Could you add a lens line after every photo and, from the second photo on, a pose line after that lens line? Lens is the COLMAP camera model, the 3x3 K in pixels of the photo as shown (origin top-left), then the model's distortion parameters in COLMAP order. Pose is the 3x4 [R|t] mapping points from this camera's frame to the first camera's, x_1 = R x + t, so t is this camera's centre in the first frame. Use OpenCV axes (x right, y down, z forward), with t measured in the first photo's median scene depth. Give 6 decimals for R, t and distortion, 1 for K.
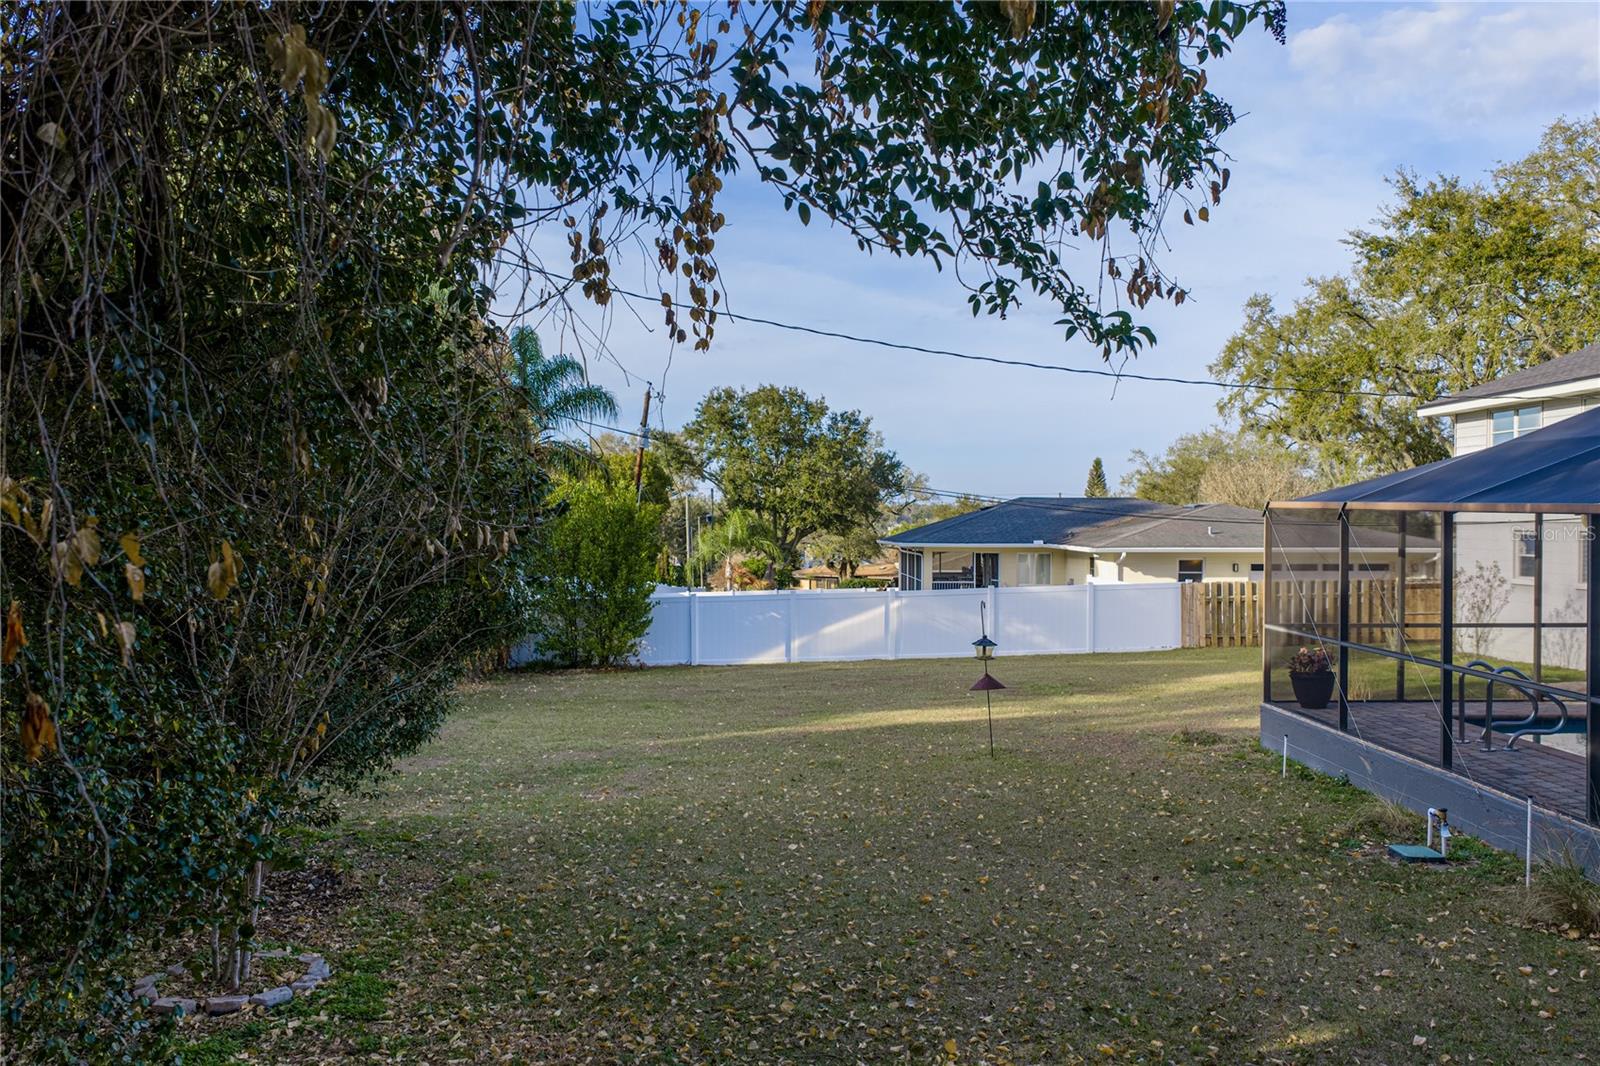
lens RADIAL K [[1303.1, 0, 760.7], [0, 1303.1, 562.2], [0, 0, 1]] dist [-0.008300, -0.007198]
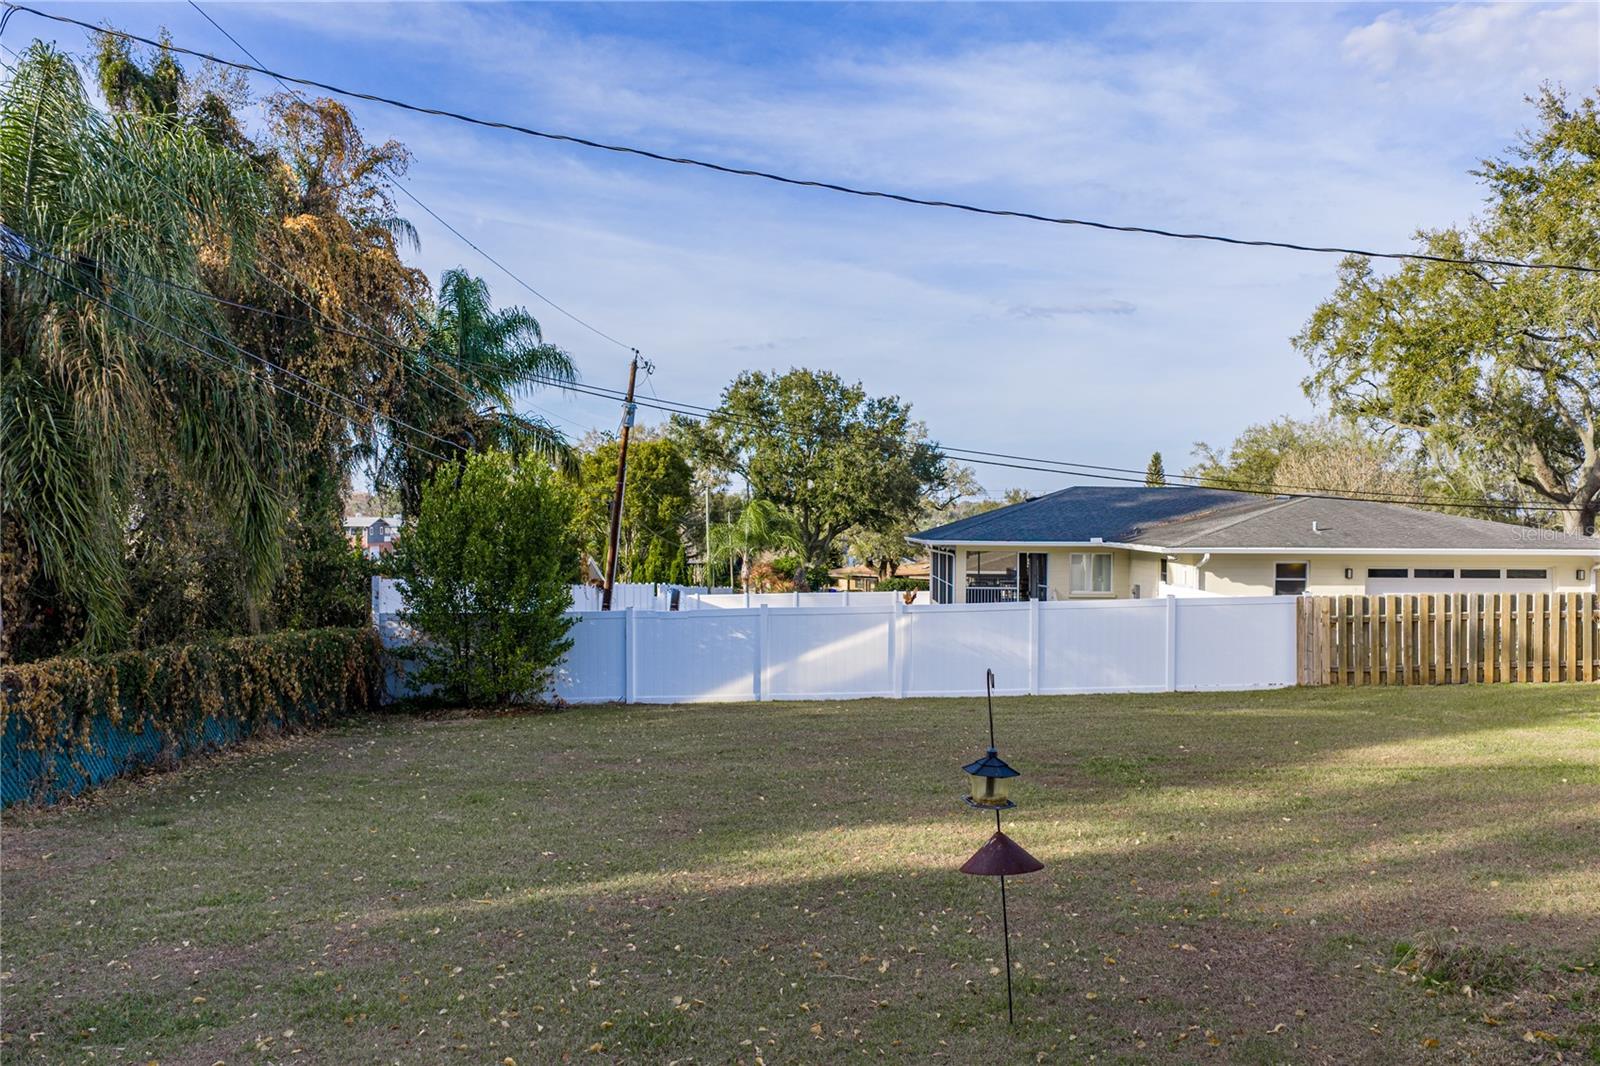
lens RADIAL K [[1303.1, 0, 802.8], [0, 1303.1, 543.3], [0, 0, 1]] dist [-0.008300, -0.007198]
pose [[0.999955, 0.007127, -0.006182, 0.029584], [-0.007203, 0.999897, -0.012429, -0.001795], [0.006093, 0.012473, 0.999904, 0.159642]]
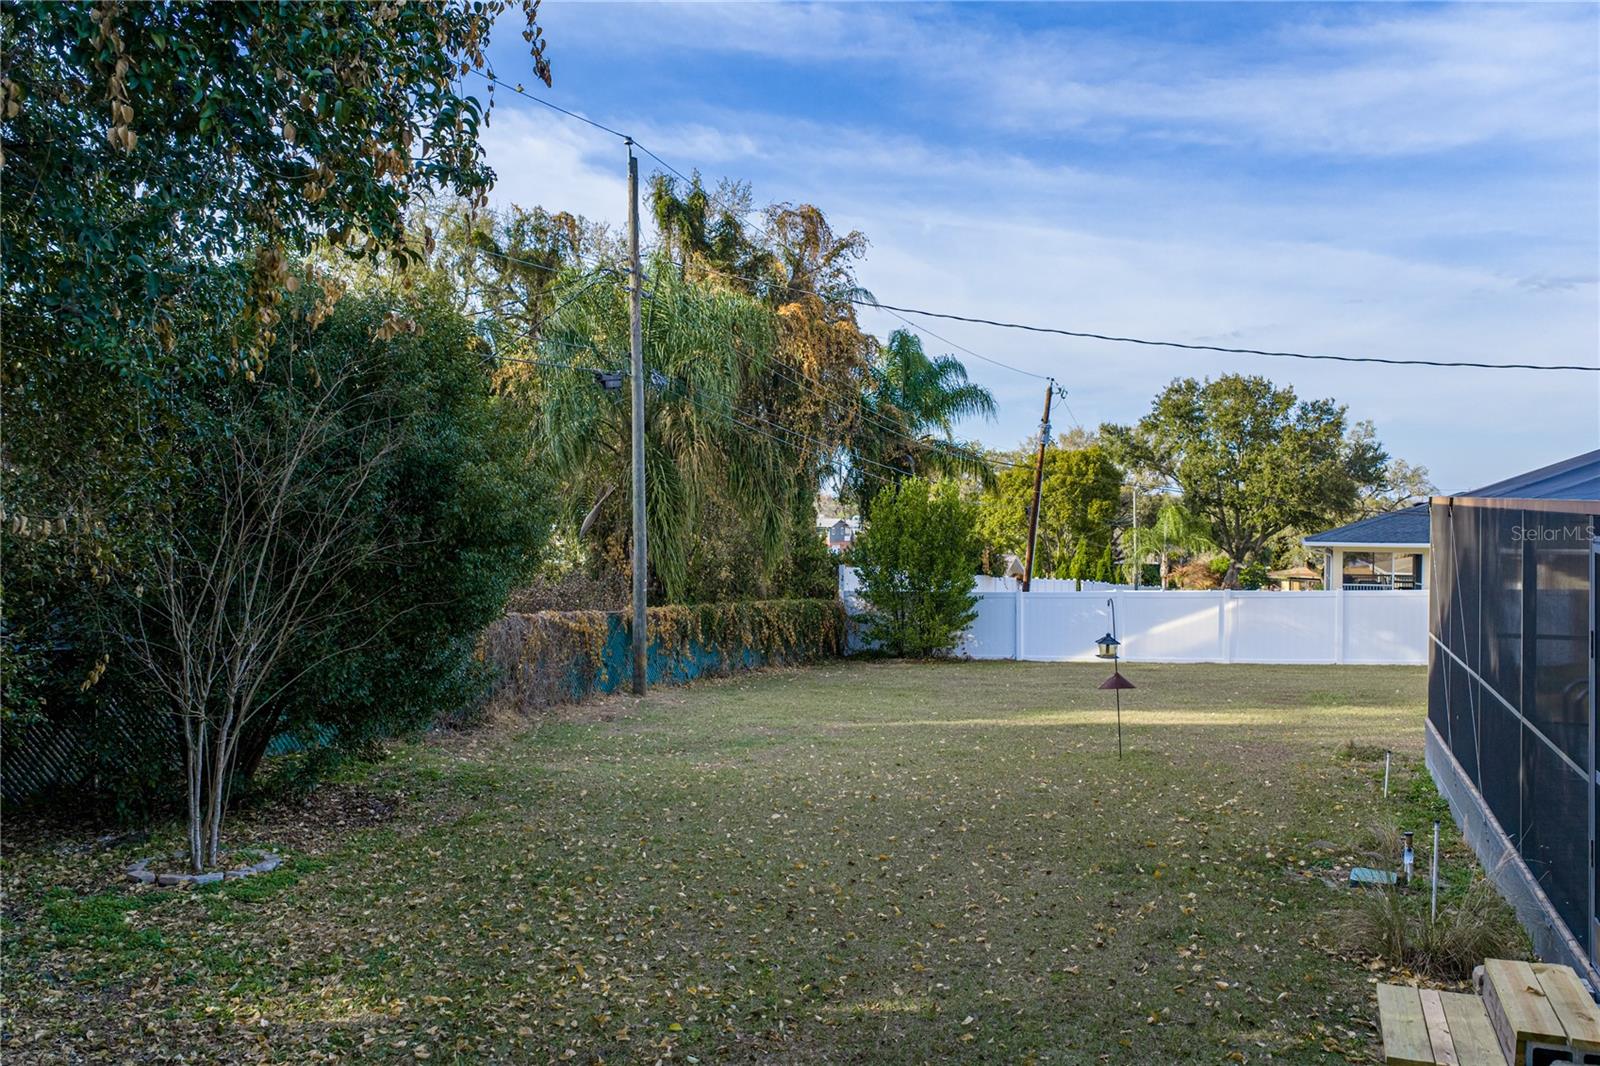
lens RADIAL K [[1303.1, 0, 790.3], [0, 1303.1, 537.7], [0, 0, 1]] dist [-0.008300, -0.007198]
pose [[0.936539, 0.010420, -0.350407, 0.080688], [-0.015941, 0.999790, -0.012875, 0.000226], [0.350200, 0.017644, 0.936509, -0.002126]]
